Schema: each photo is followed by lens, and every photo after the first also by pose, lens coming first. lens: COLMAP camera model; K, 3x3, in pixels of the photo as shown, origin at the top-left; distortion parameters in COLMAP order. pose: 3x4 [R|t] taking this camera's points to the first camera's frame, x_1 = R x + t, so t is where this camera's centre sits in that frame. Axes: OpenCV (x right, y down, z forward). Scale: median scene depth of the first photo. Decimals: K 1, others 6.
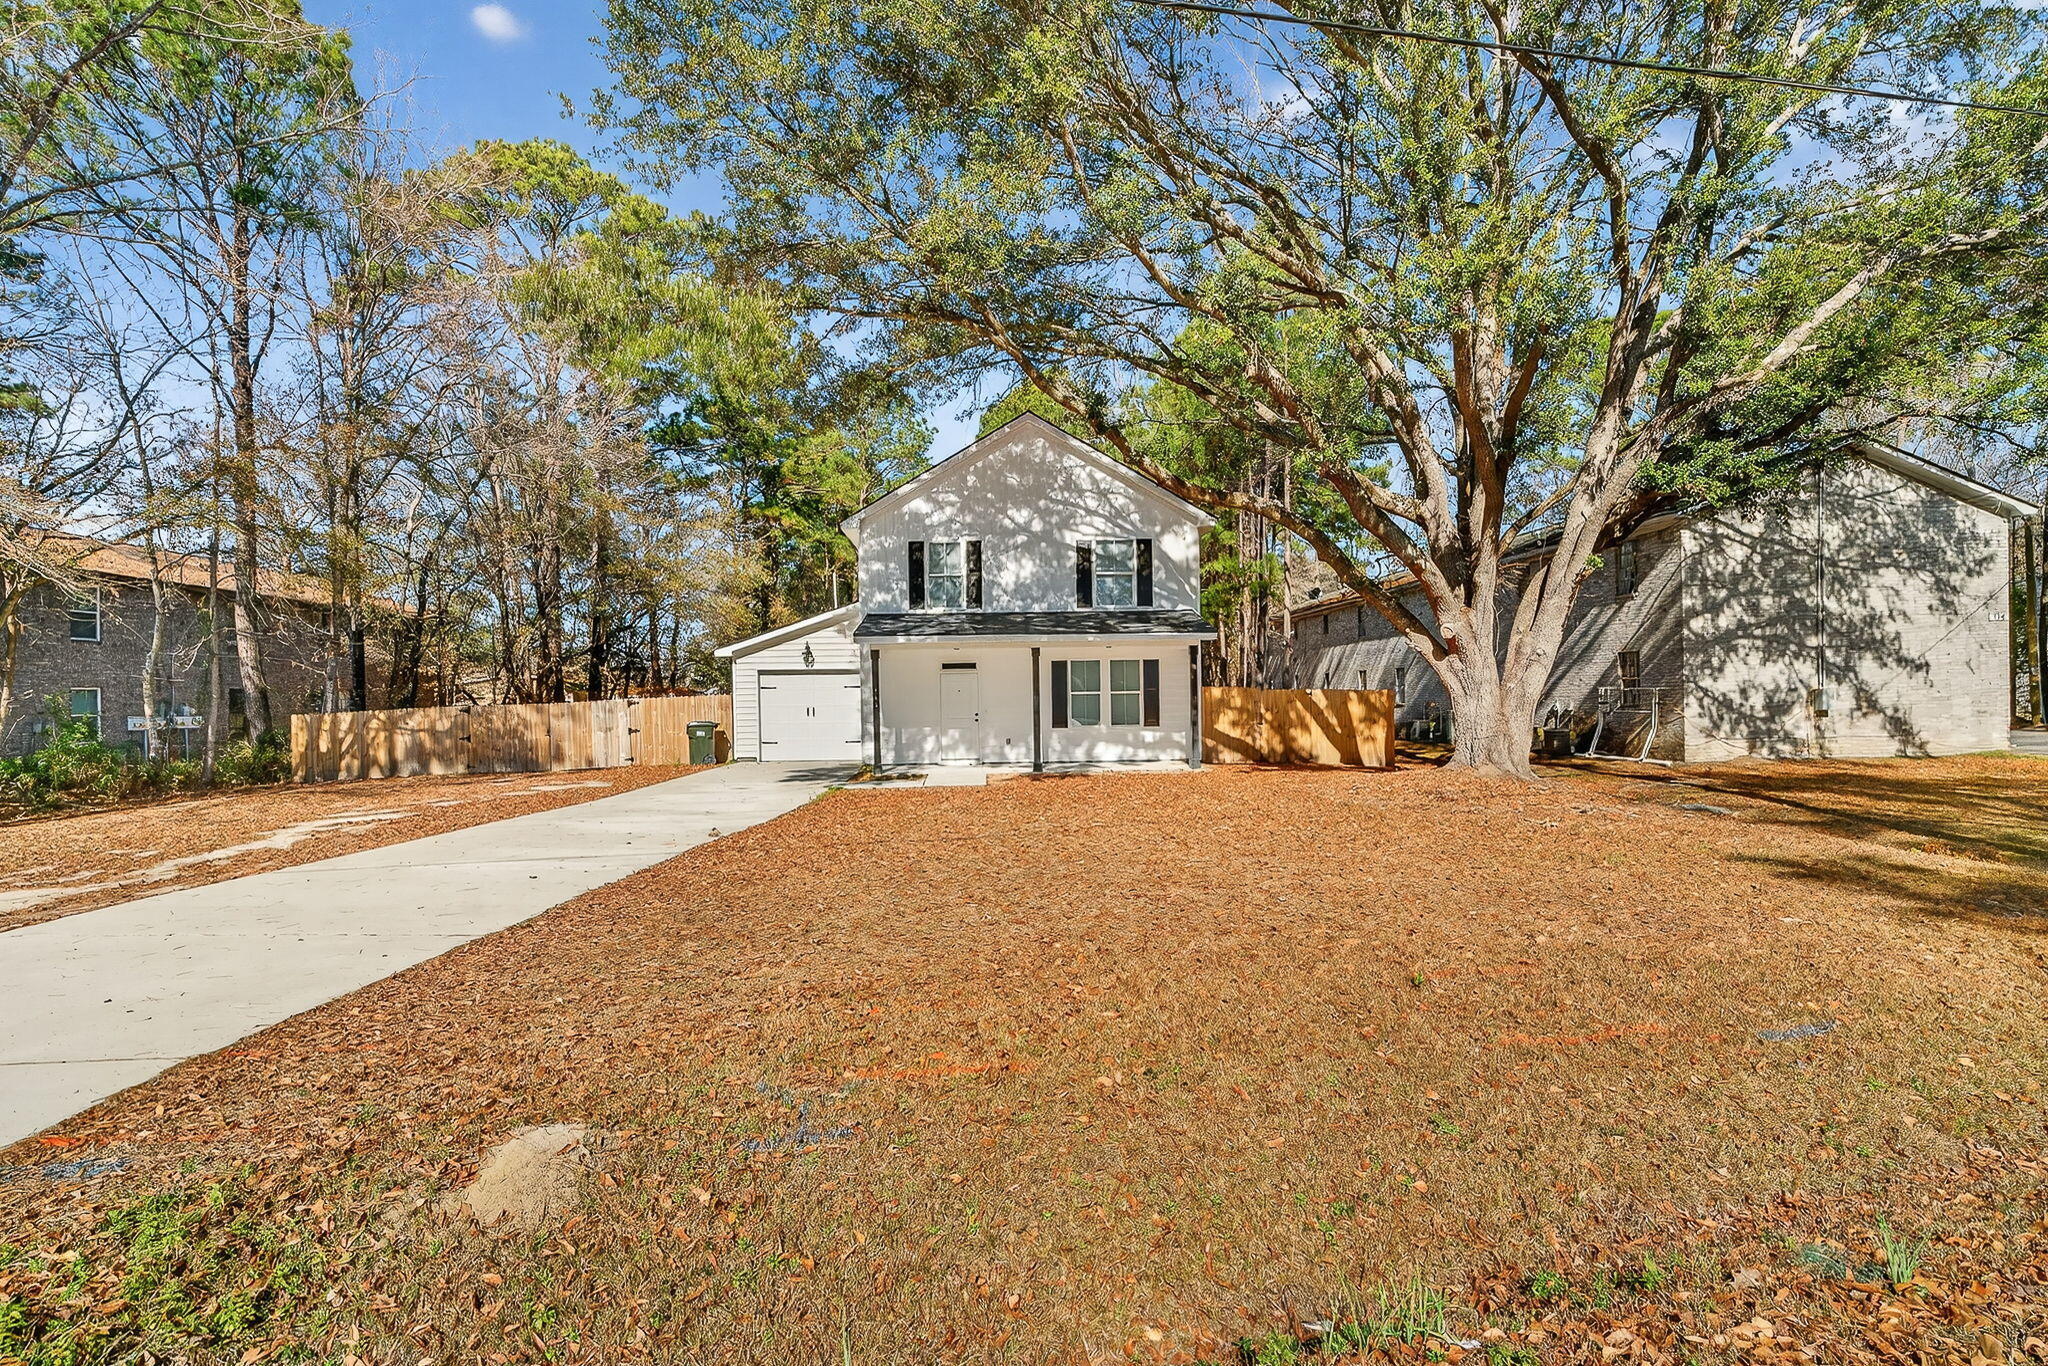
lens RADIAL K [[935.0, 0, 1024.0], [0, 935.0, 683.0], [0, 0, 1]] dist [-0.003766, 0.000899]
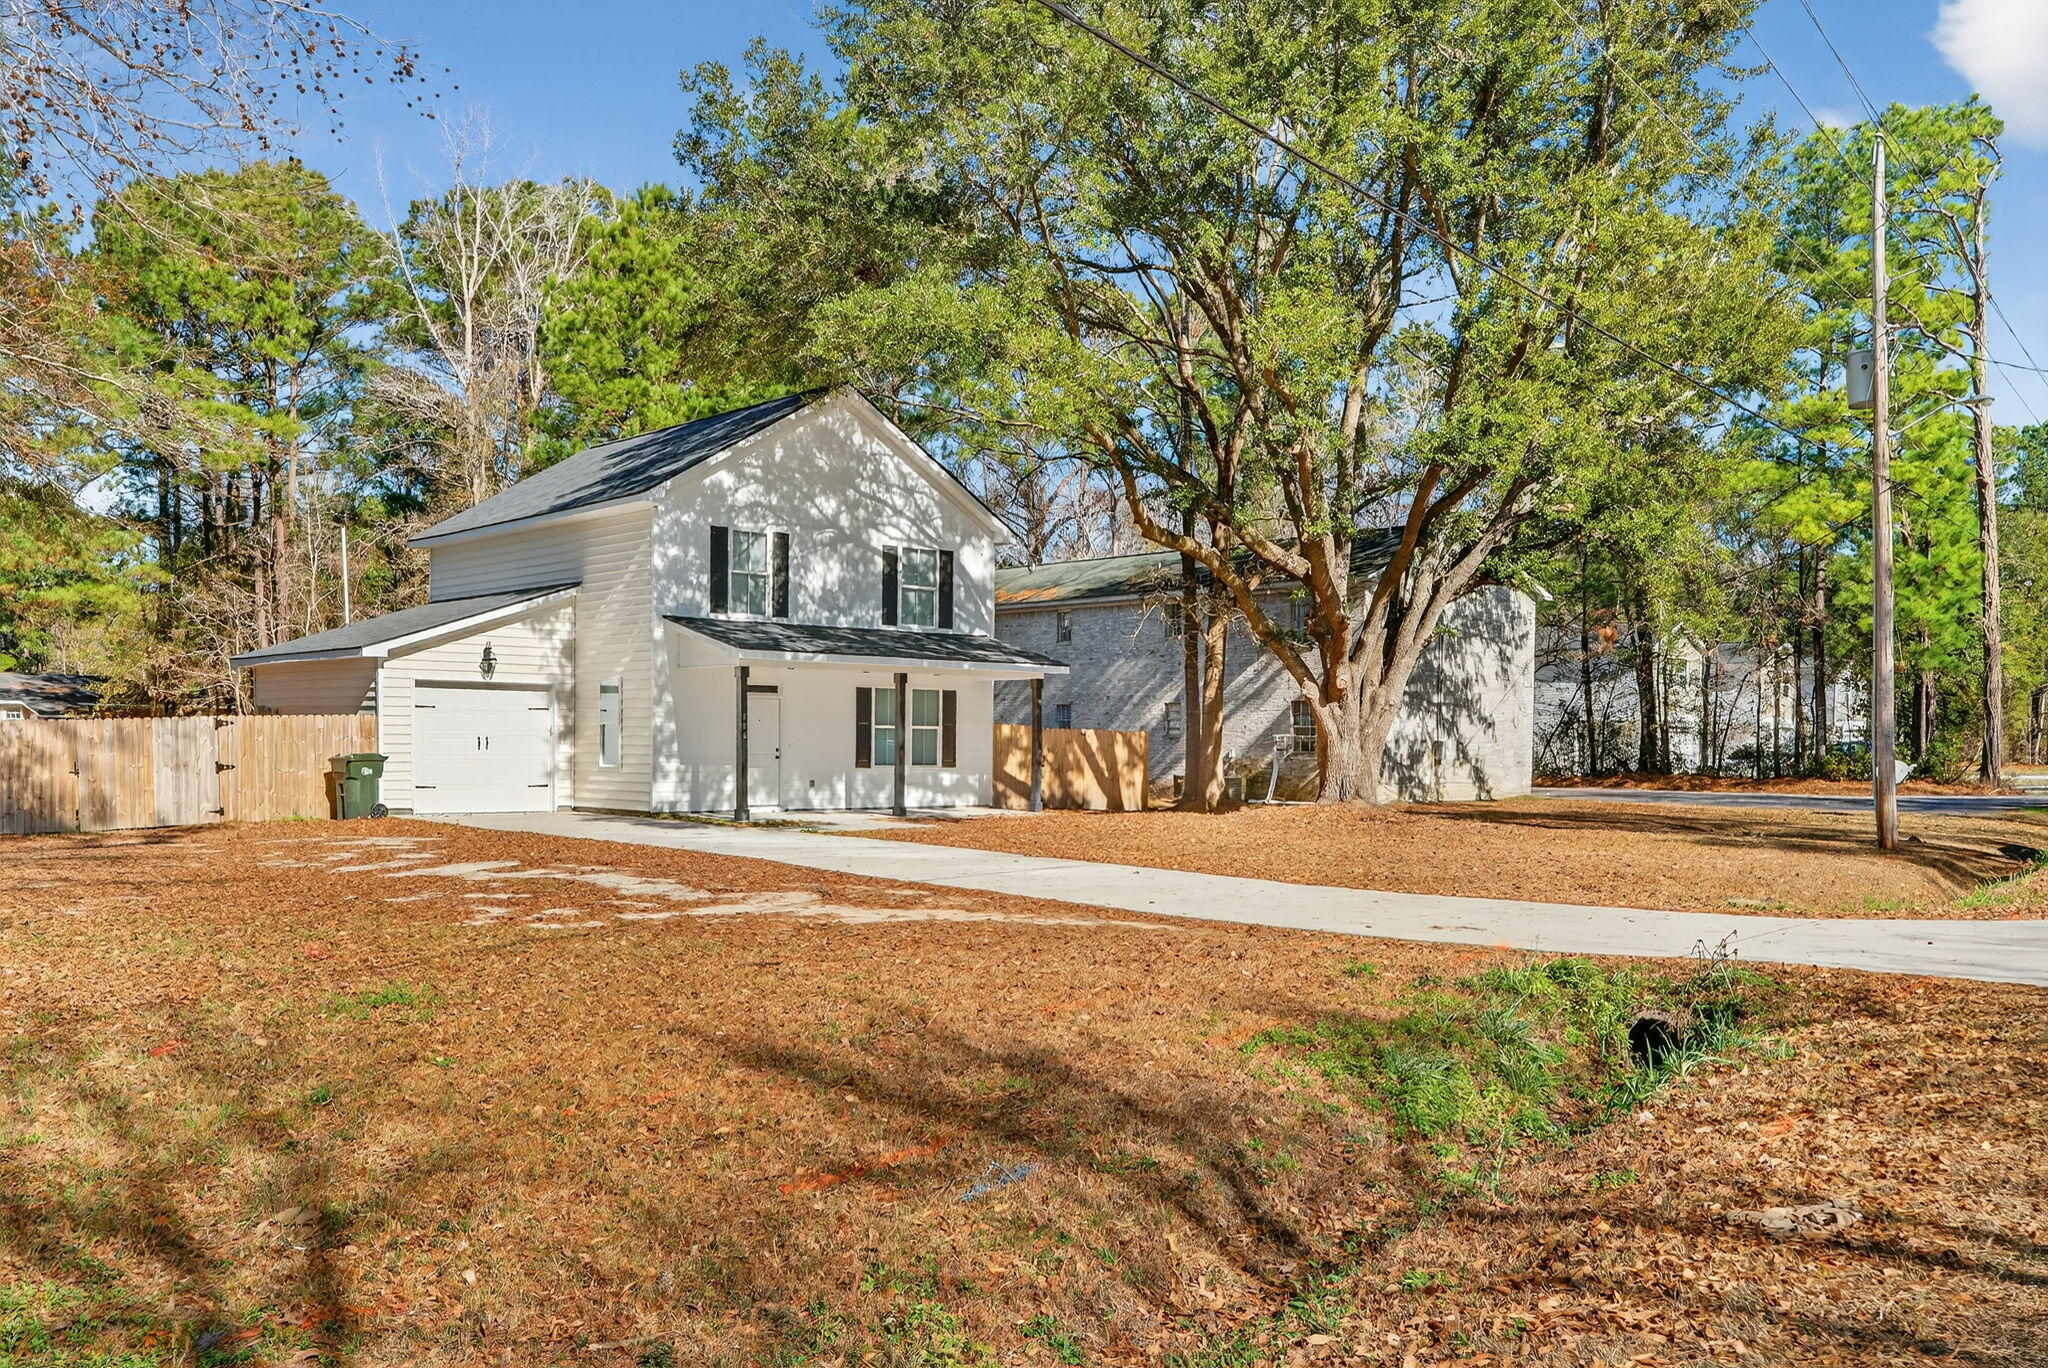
lens RADIAL K [[1710.3, 0, 1023.1], [0, 1710.3, 774.9], [0, 0, 1]] dist [0.017016, -0.007877]
pose [[0.761628, 0.009012, 0.647952, -0.837849], [-0.029530, 0.999347, 0.020812, 0.018304], [-0.647341, -0.034985, 0.761397, -0.250785]]
